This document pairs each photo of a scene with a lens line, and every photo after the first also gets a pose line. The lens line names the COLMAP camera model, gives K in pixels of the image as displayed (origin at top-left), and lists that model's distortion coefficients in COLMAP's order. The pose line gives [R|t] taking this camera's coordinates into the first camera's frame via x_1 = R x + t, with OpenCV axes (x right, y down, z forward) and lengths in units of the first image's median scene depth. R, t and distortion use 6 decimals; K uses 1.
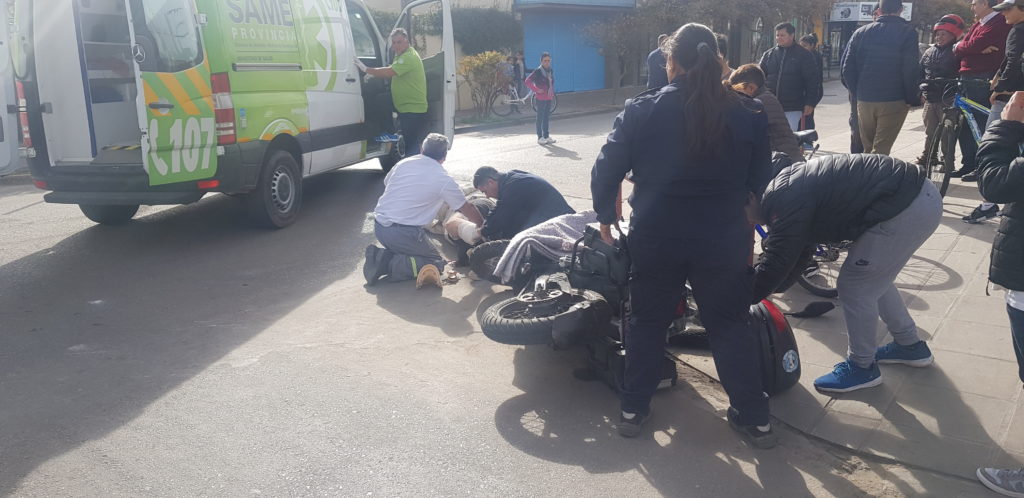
lens RADIAL K [[798.3, 0, 507.5], [0, 798.3, 245.2], [0, 0, 1]] dist [0.043441, -0.094771]
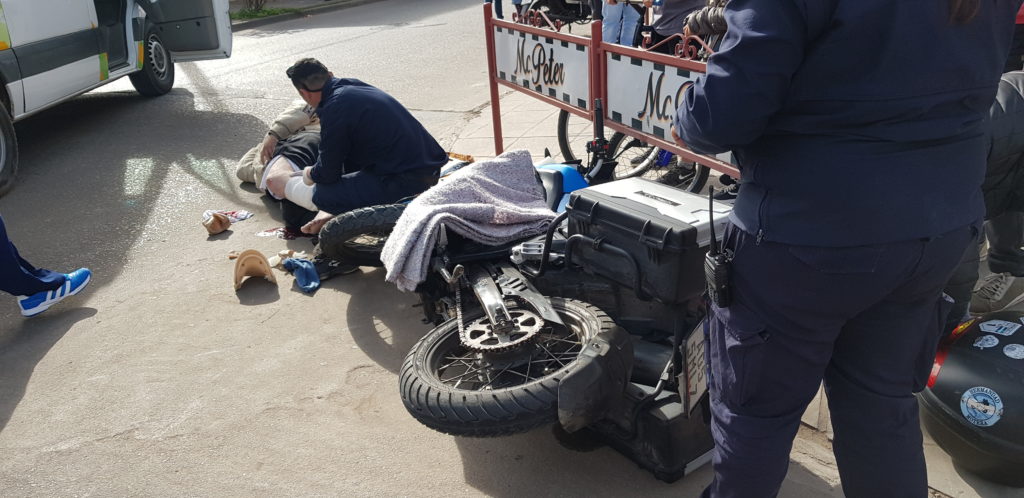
lens RADIAL K [[798.3, 0, 521.4], [0, 798.3, 254.4], [0, 0, 1]] dist [0.043441, -0.094771]
pose [[0.954945, -0.140622, 0.261352, -0.070329], [0.101079, 0.982077, 0.159083, -0.062912], [-0.279038, -0.125499, 0.952044, 0.393085]]
